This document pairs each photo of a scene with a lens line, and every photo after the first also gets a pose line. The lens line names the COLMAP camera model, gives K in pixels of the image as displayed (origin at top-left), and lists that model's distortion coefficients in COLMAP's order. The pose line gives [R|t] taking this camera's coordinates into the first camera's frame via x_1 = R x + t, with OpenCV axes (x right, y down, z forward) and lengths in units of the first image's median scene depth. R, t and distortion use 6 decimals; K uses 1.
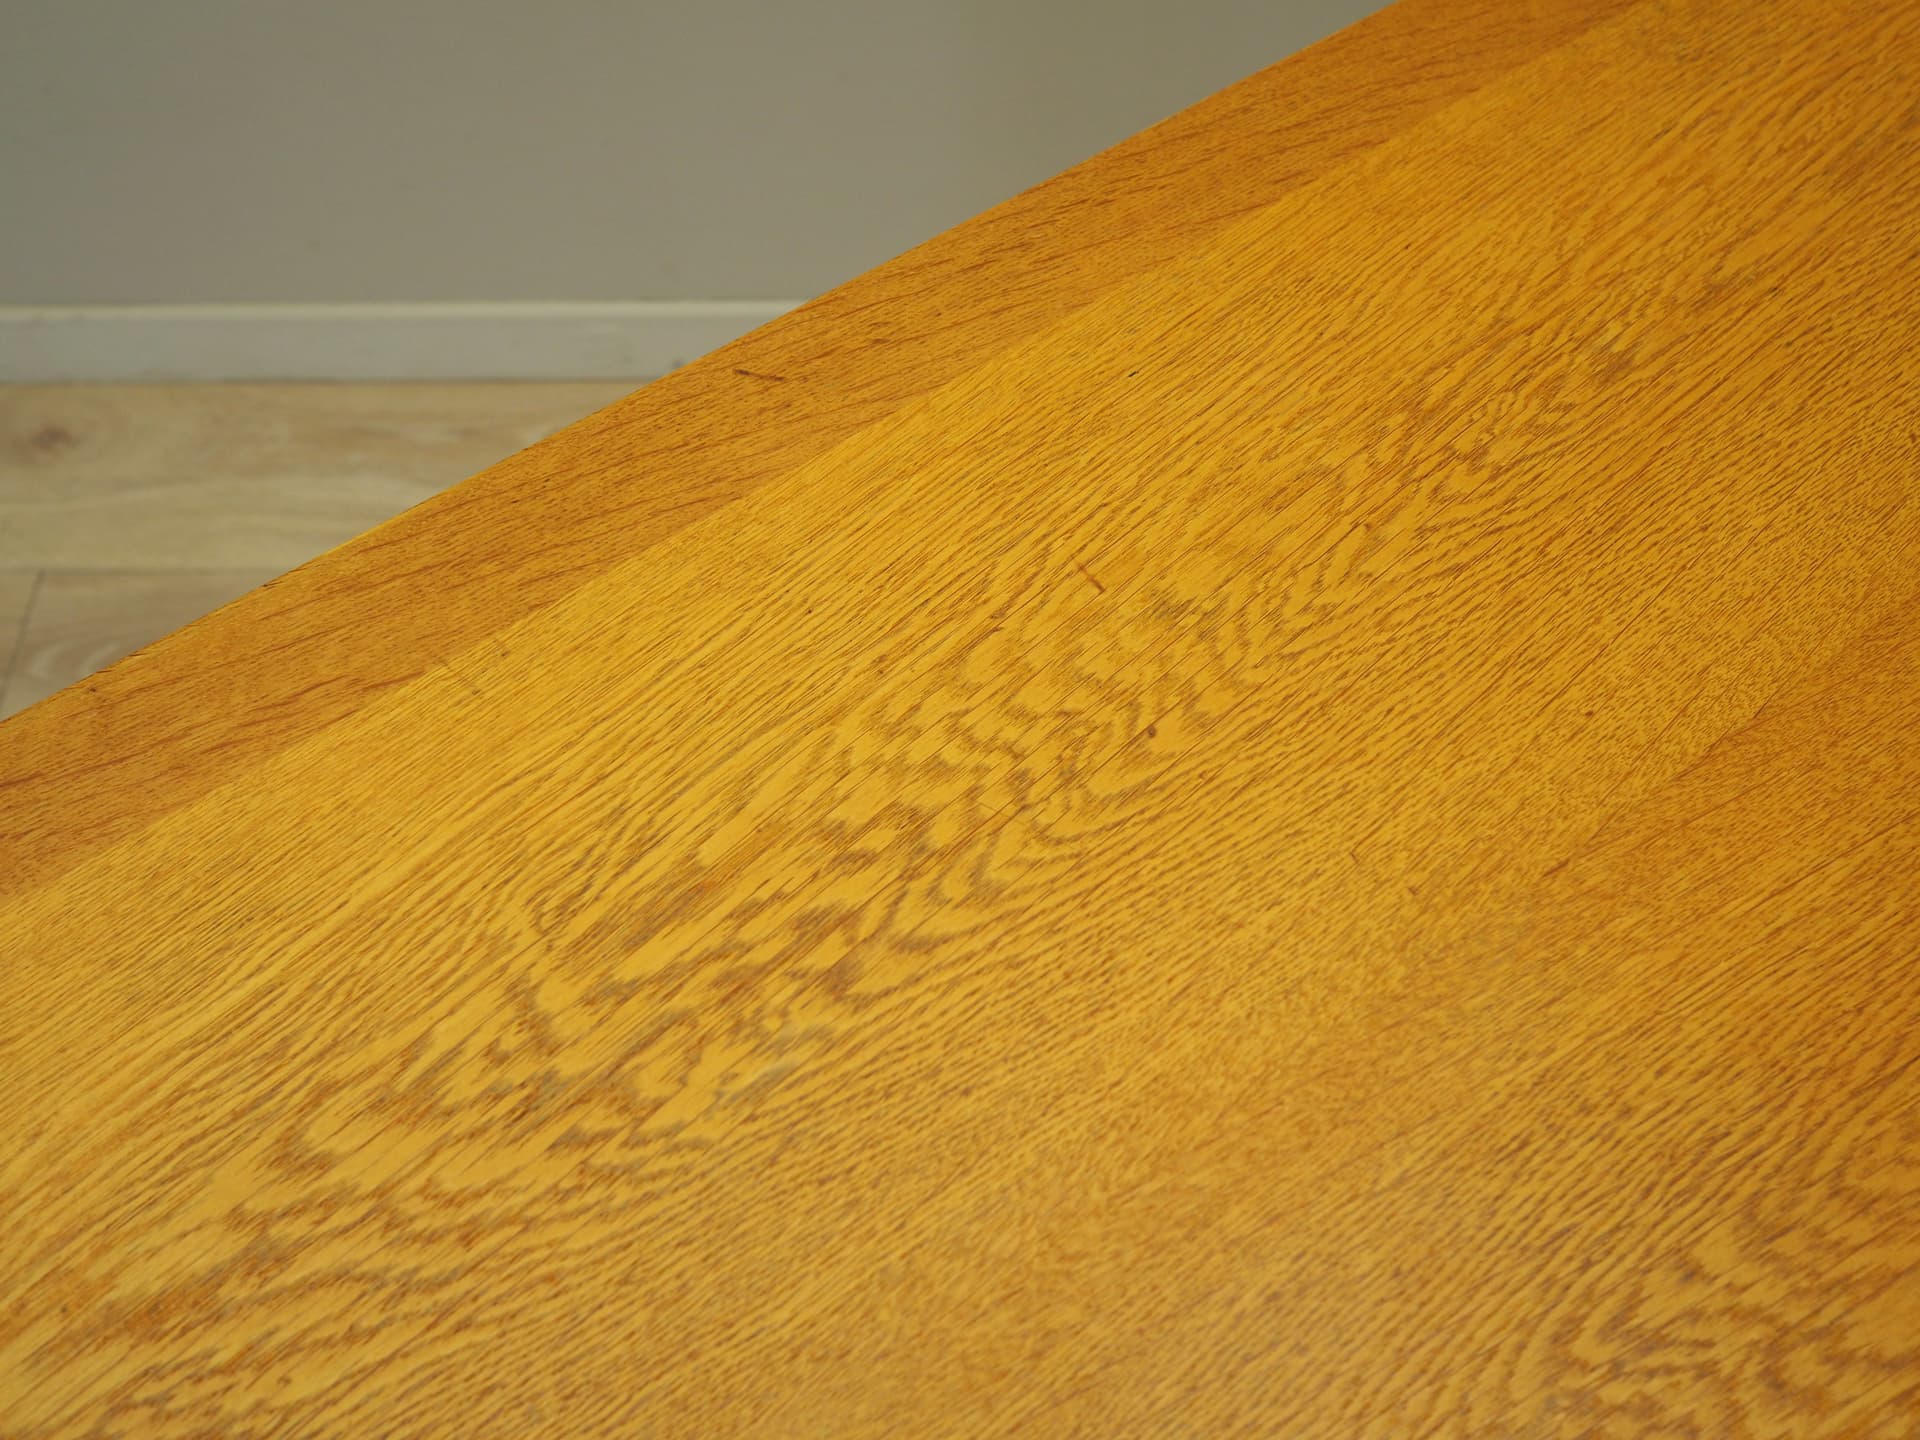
lens RADIAL K [[2029.1, 0, 960.0], [0, 2029.1, 720.0], [0, 0, 1]] dist [-0.044104, 0.021547]
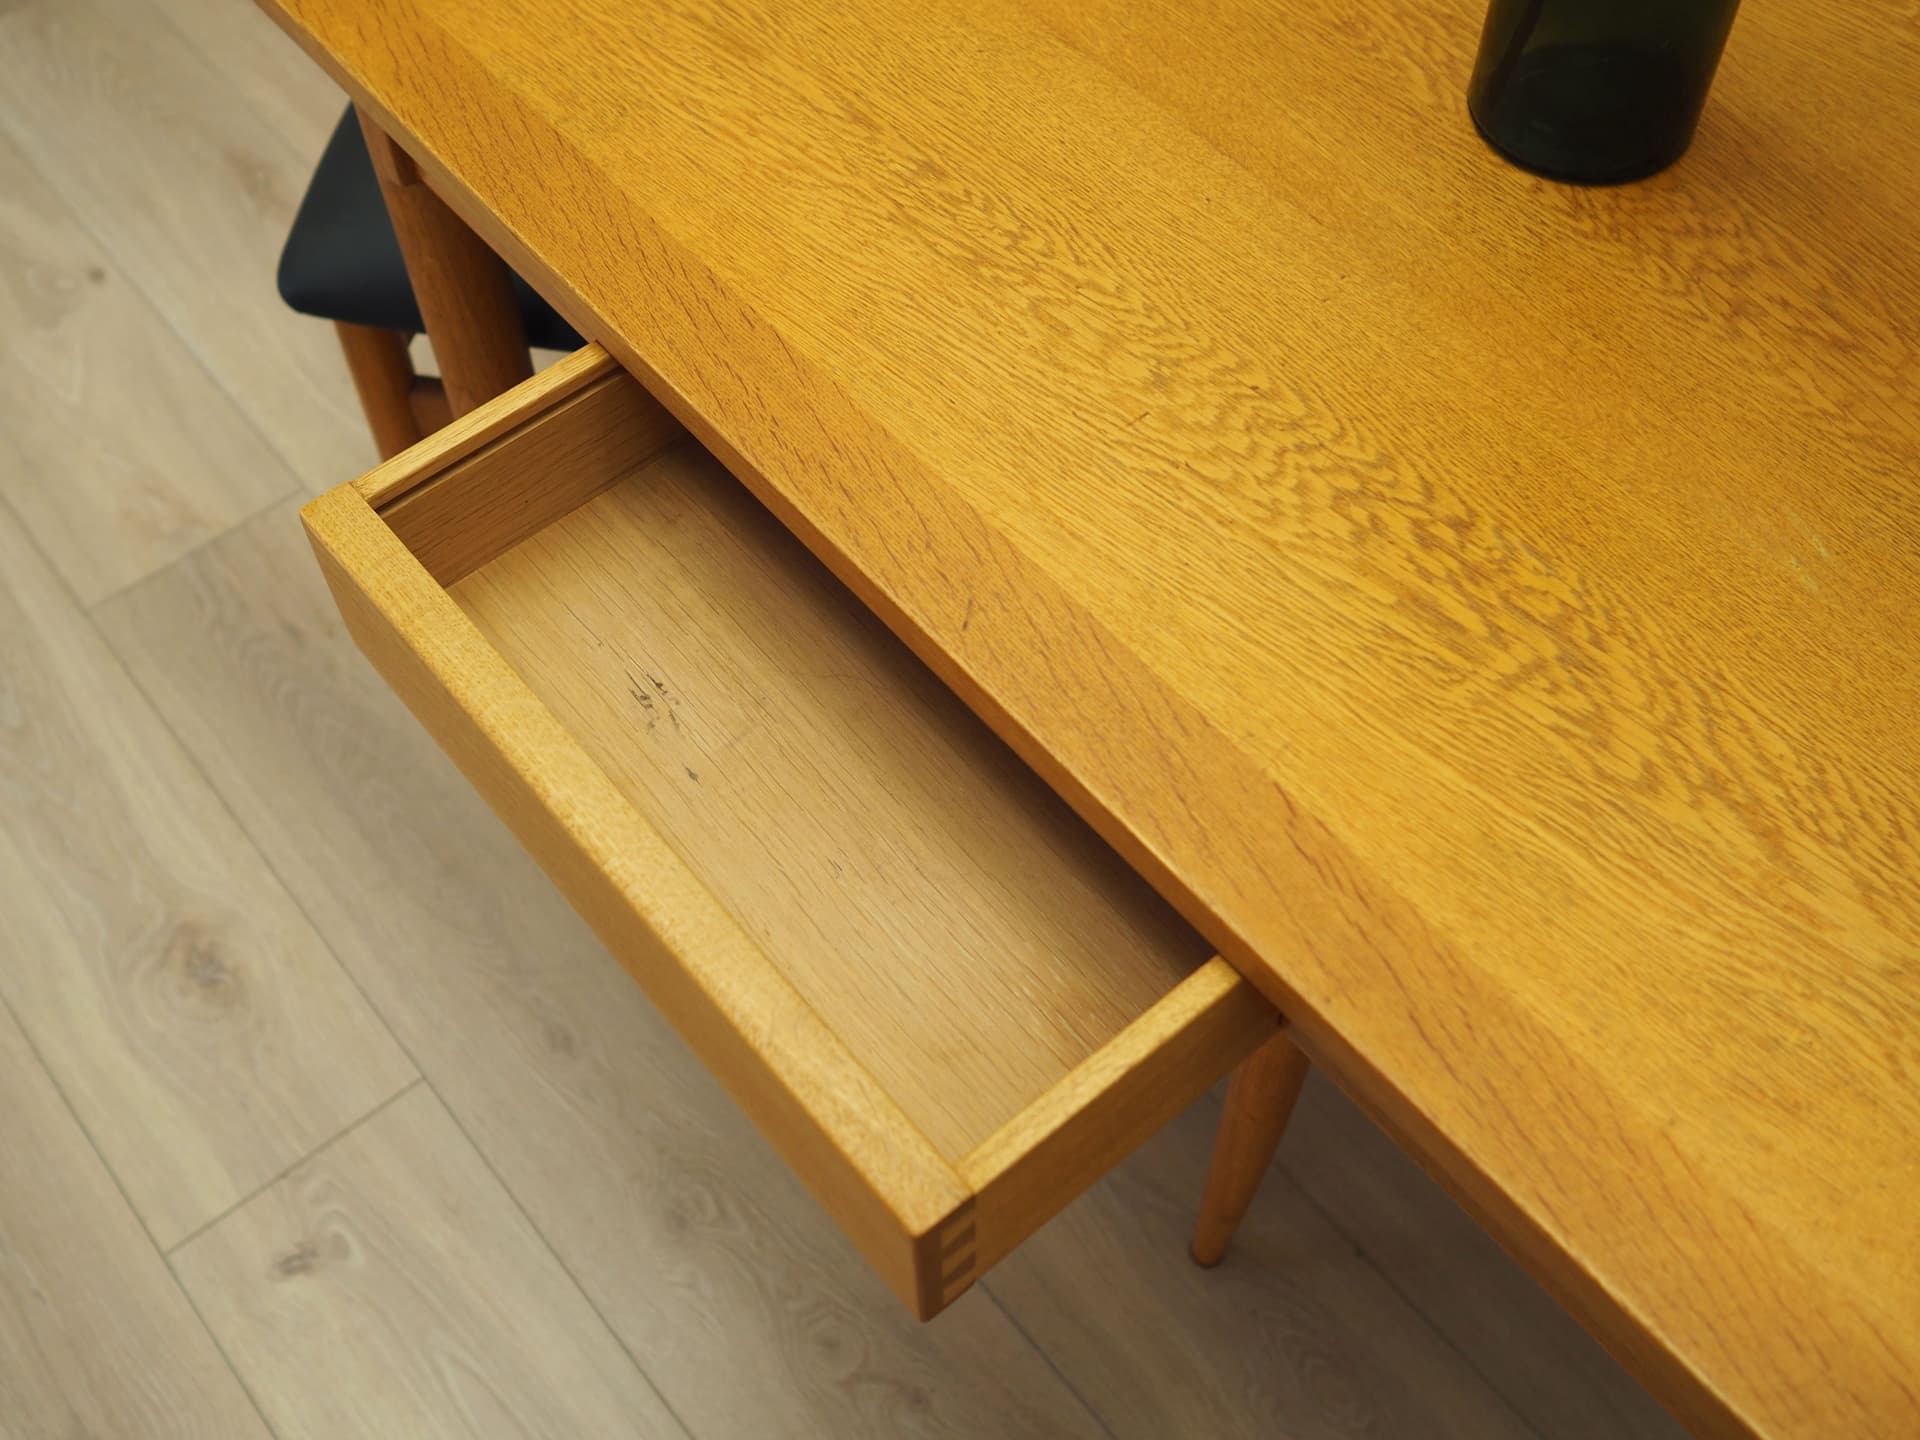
lens RADIAL K [[2029.1, 0, 960.0], [0, 2029.1, 720.0], [0, 0, 1]] dist [-0.044104, 0.021547]
pose [[-0.061611, -0.824948, 0.561840, -1.049044], [0.834444, 0.266285, 0.482489, -0.927800], [-0.547638, 0.498551, 0.671967, 0.185509]]
